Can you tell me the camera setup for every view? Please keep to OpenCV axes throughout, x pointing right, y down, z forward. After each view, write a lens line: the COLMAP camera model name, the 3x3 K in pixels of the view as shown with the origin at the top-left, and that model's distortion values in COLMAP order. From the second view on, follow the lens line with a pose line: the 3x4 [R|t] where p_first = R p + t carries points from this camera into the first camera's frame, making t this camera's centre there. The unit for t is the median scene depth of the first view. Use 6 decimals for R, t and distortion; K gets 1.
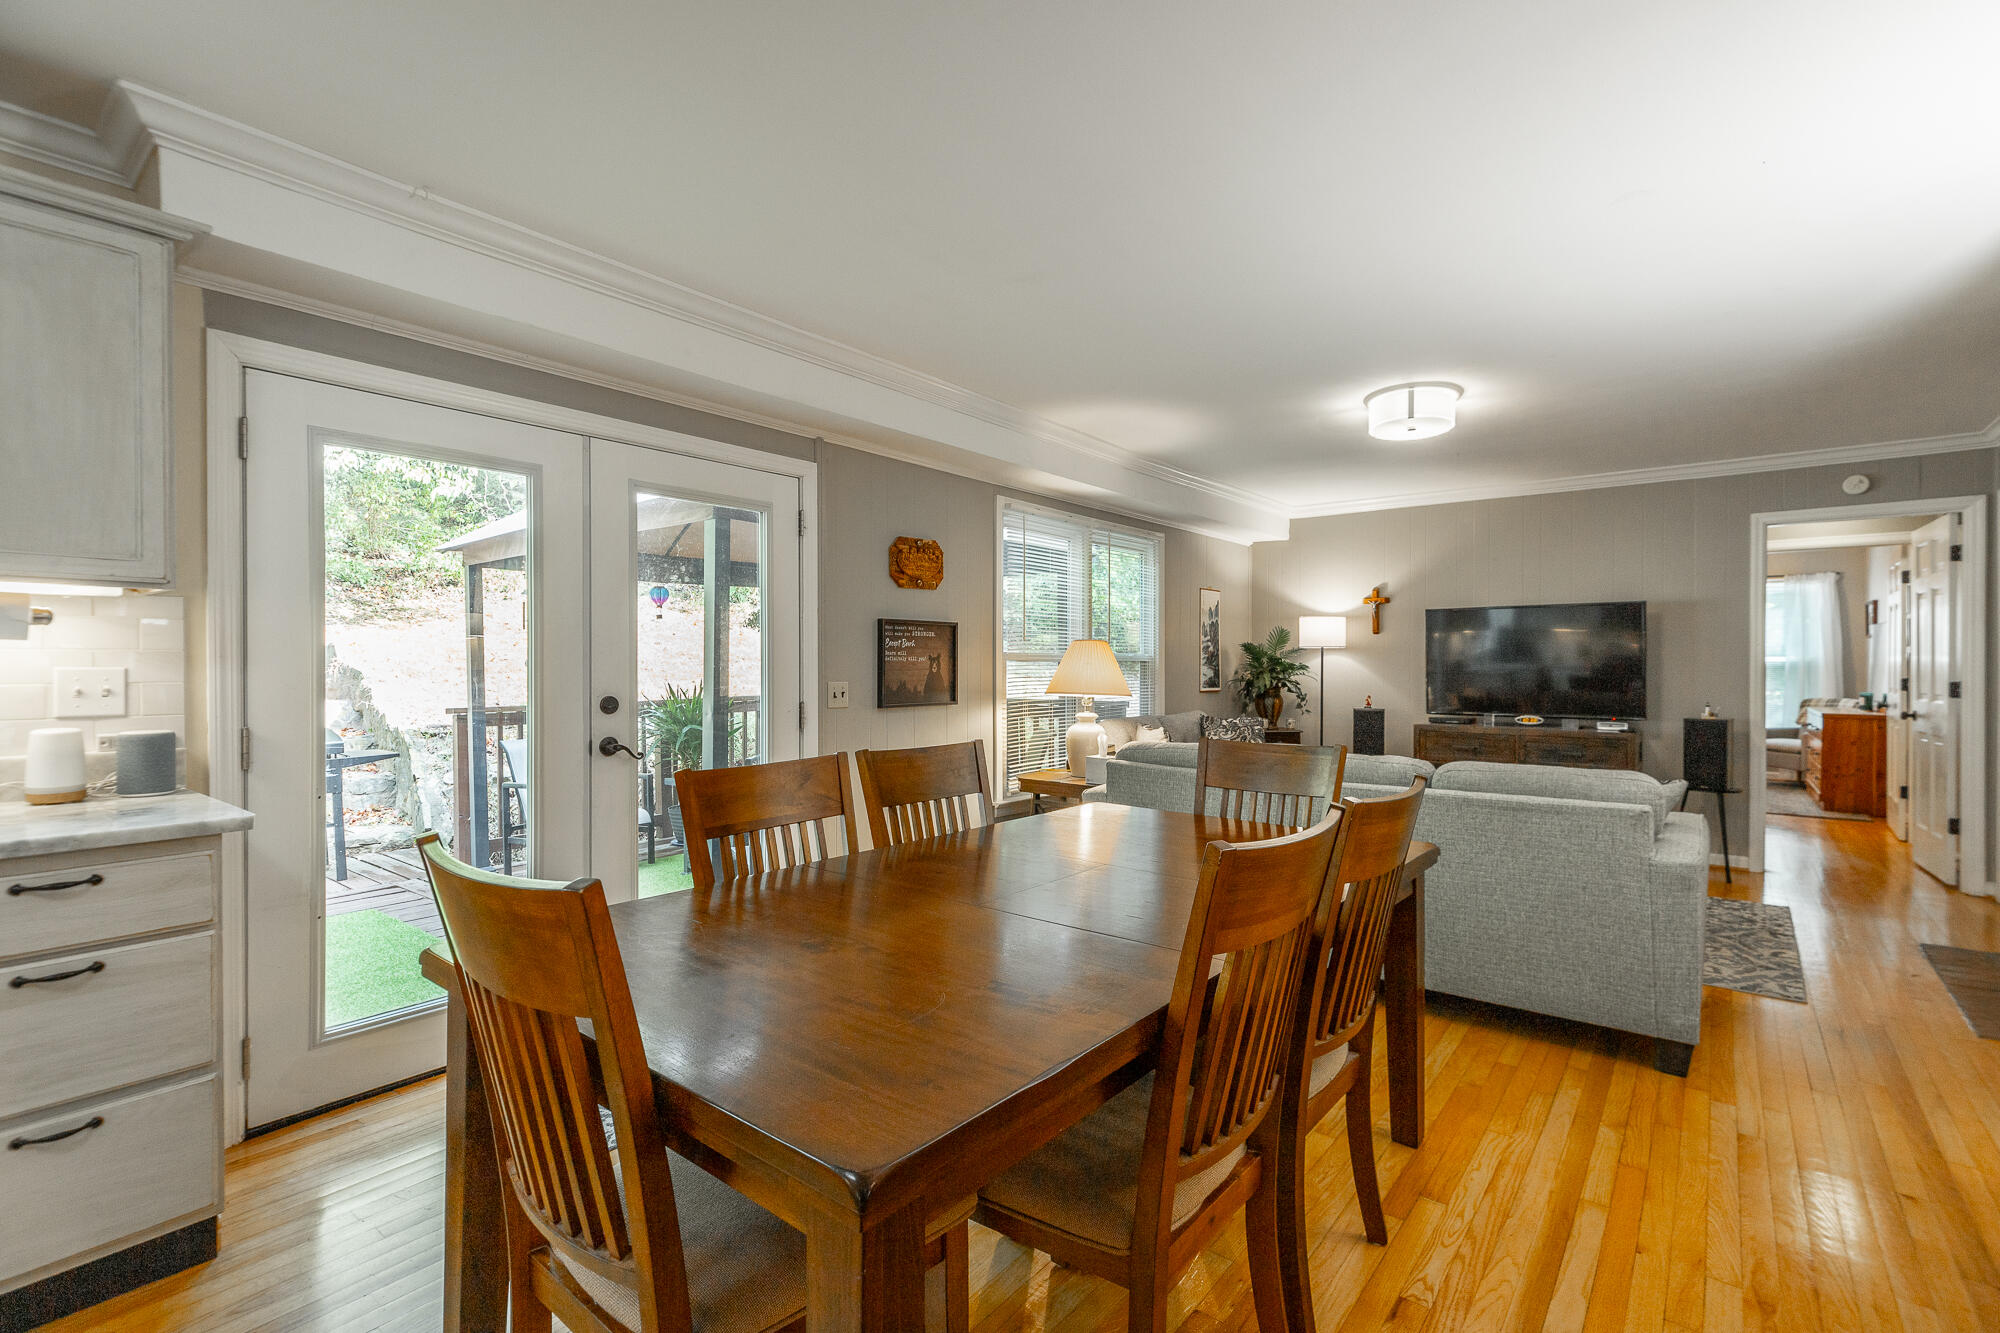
lens RADIAL K [[912.6, 0, 1010.0], [0, 912.6, 665.0], [0, 0, 1]] dist [0.014238, 0.000441]
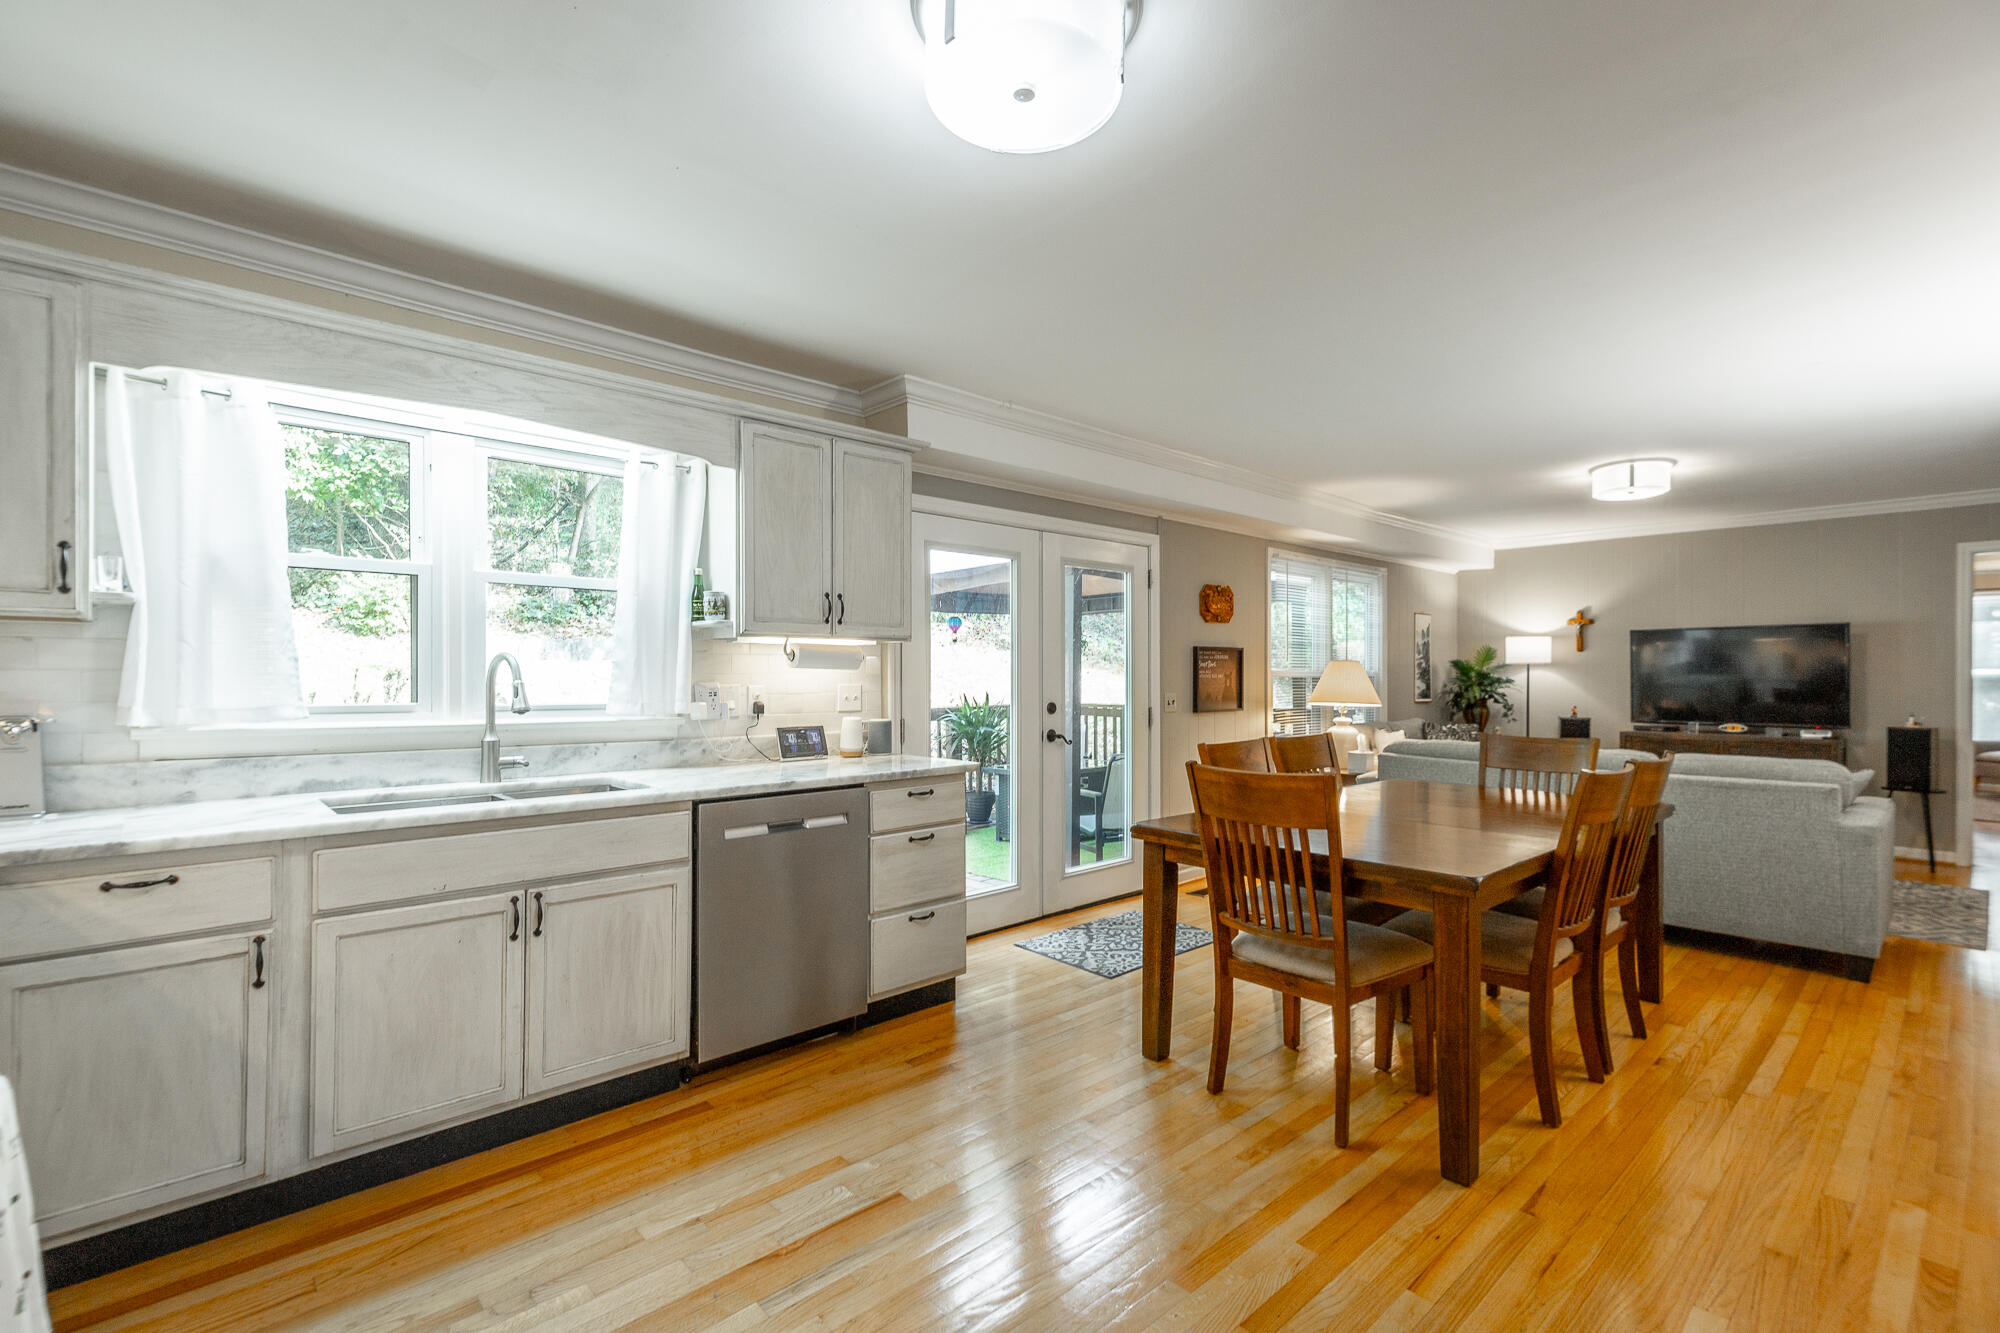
lens RADIAL K [[912.6, 0, 994.2], [0, 912.6, 676.4], [0, 0, 1]] dist [0.014238, 0.000441]
pose [[0.988178, -0.000687, -0.153312, -0.215927], [0.000782, 1.000000, 0.000559, -0.006669], [0.153312, -0.000673, 0.988178, -0.354363]]
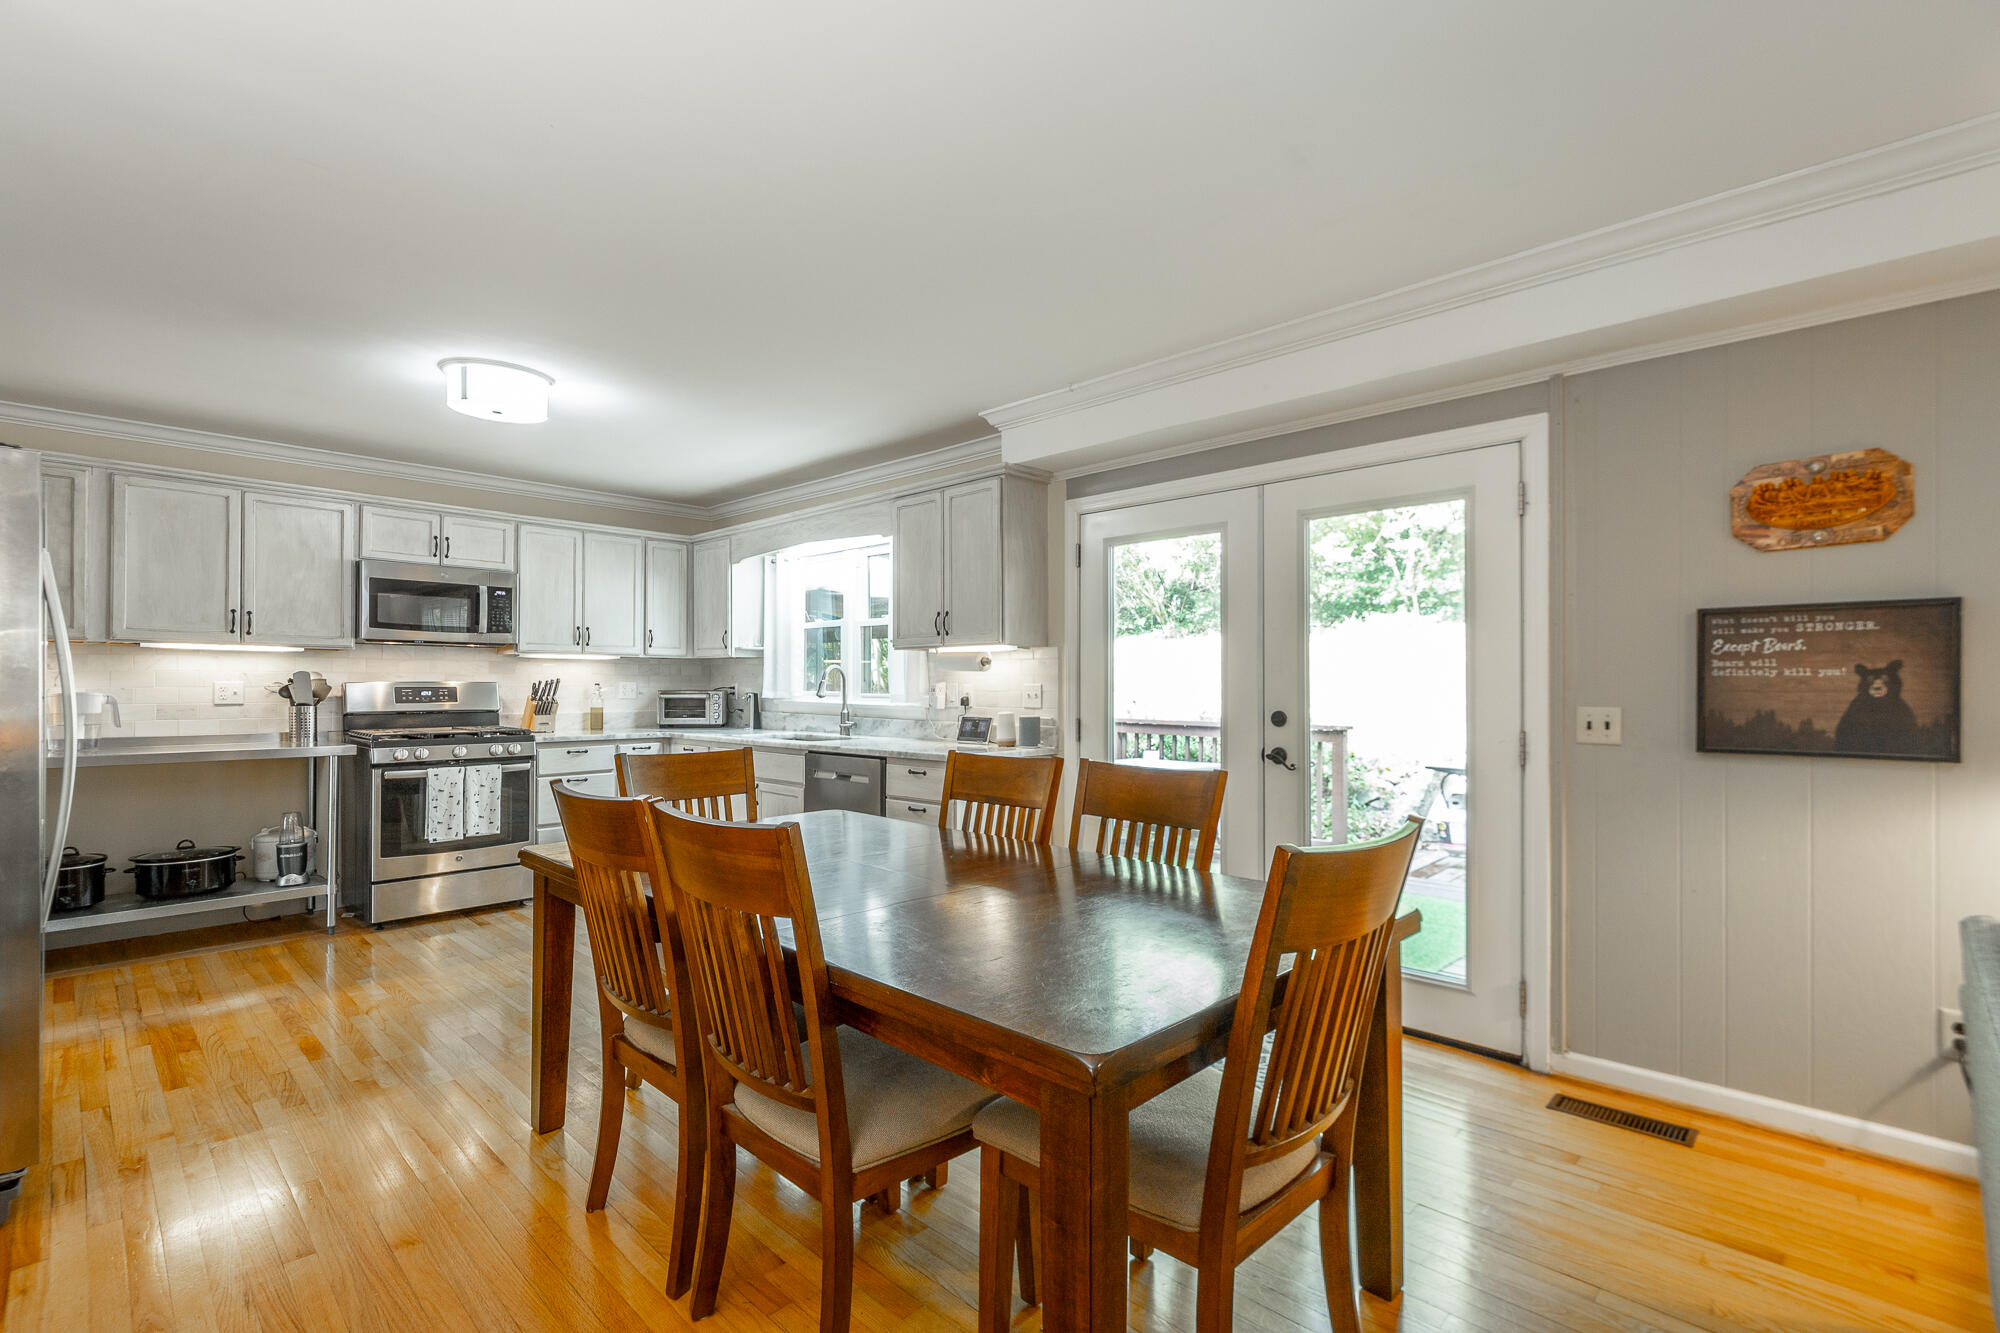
lens RADIAL K [[912.6, 0, 998.9], [0, 912.6, 679.7], [0, 0, 1]] dist [0.014238, 0.000441]
pose [[-0.104763, -0.007099, -0.994472, 0.504561], [-0.003148, 0.999972, -0.006807, 0.003356], [0.994492, 0.002417, -0.104782, 0.555880]]
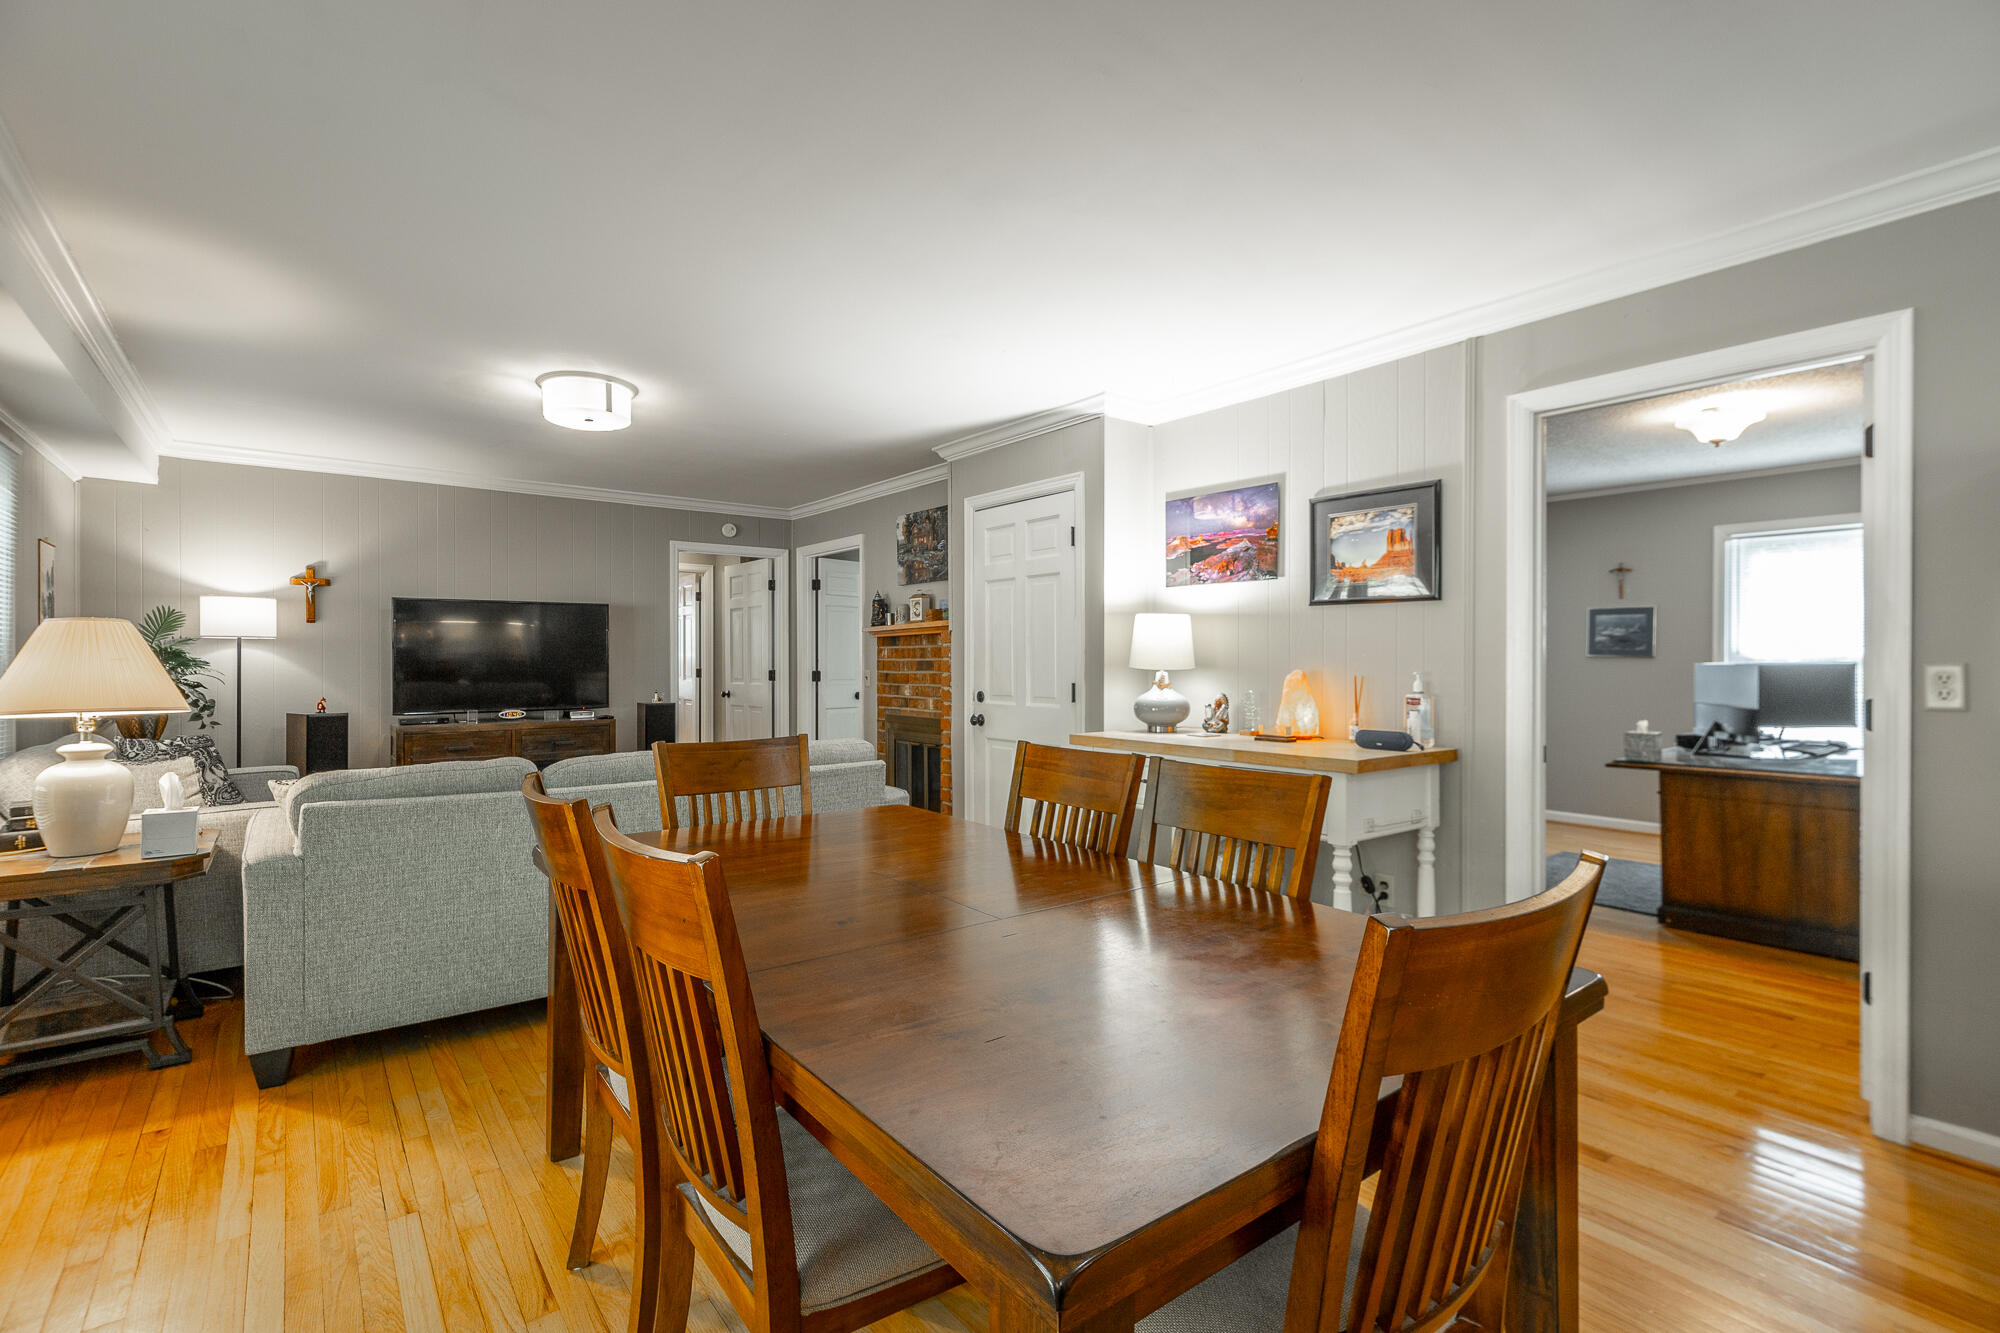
lens RADIAL K [[912.6, 0, 1002.9], [0, 912.6, 656.8], [0, 0, 1]] dist [0.014238, 0.000441]
pose [[0.240951, 0.000843, 0.970537, -0.379249], [0.002394, 0.999996, -0.001463, -0.000654], [-0.970534, 0.002676, 0.240948, 0.309394]]
